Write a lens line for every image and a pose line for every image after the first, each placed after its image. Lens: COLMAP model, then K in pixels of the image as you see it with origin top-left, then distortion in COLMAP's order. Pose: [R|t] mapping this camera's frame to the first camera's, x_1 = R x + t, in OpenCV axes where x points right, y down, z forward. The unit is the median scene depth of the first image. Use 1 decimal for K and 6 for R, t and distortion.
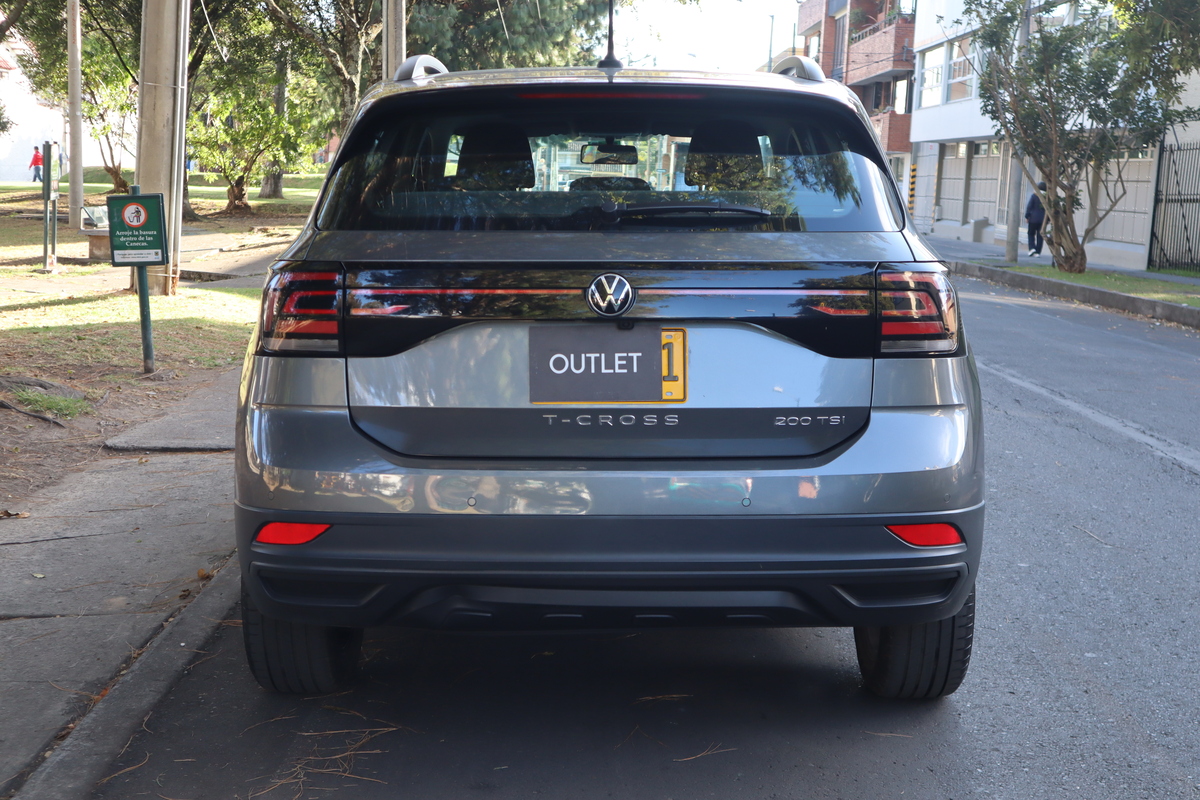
lens RADIAL K [[1742.3, 0, 601.9], [0, 1742.3, 403.1], [0, 0, 1]] dist [0.040559, 0.000000]
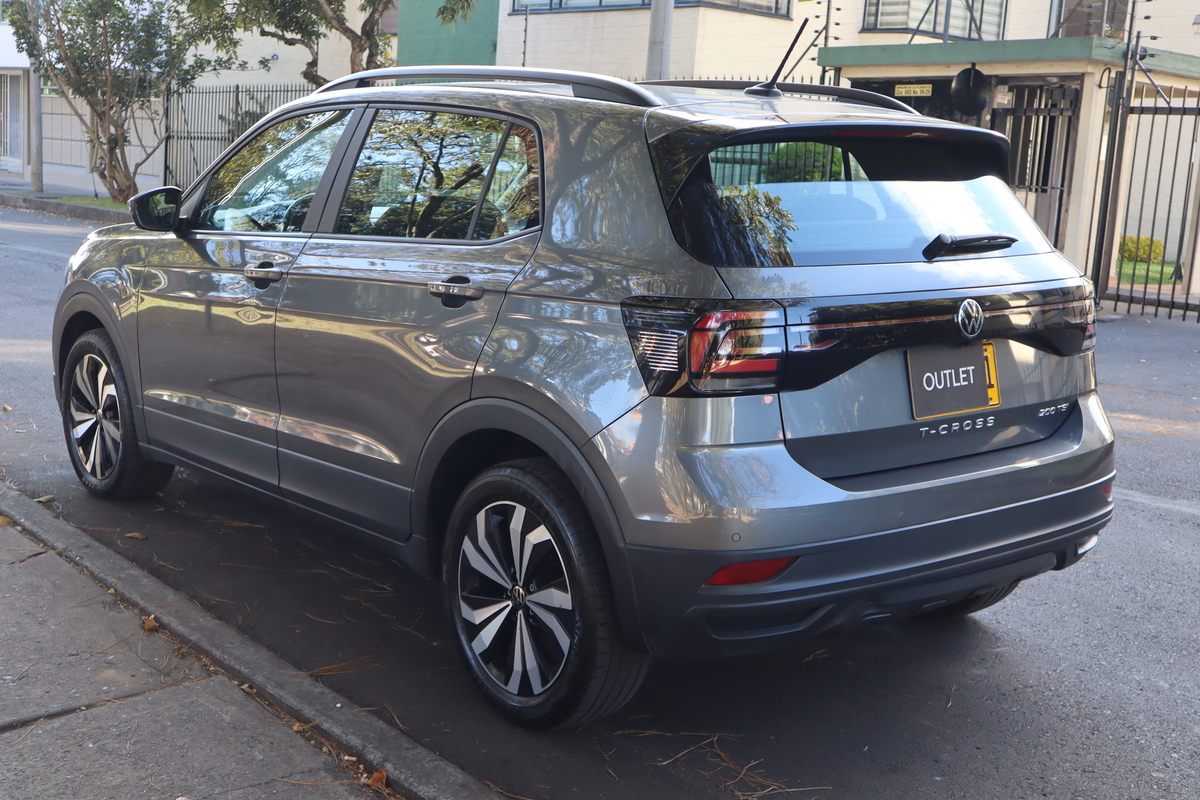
lens RADIAL K [[1540.5, 0, 600.6], [0, 1540.5, 399.3], [0, 0, 1]] dist [0.054910, 0.000000]
pose [[0.756781, -0.093946, 0.646882, -0.589264], [0.052365, 0.995151, 0.083263, -0.074764], [-0.651567, -0.029138, 0.758031, 0.275011]]
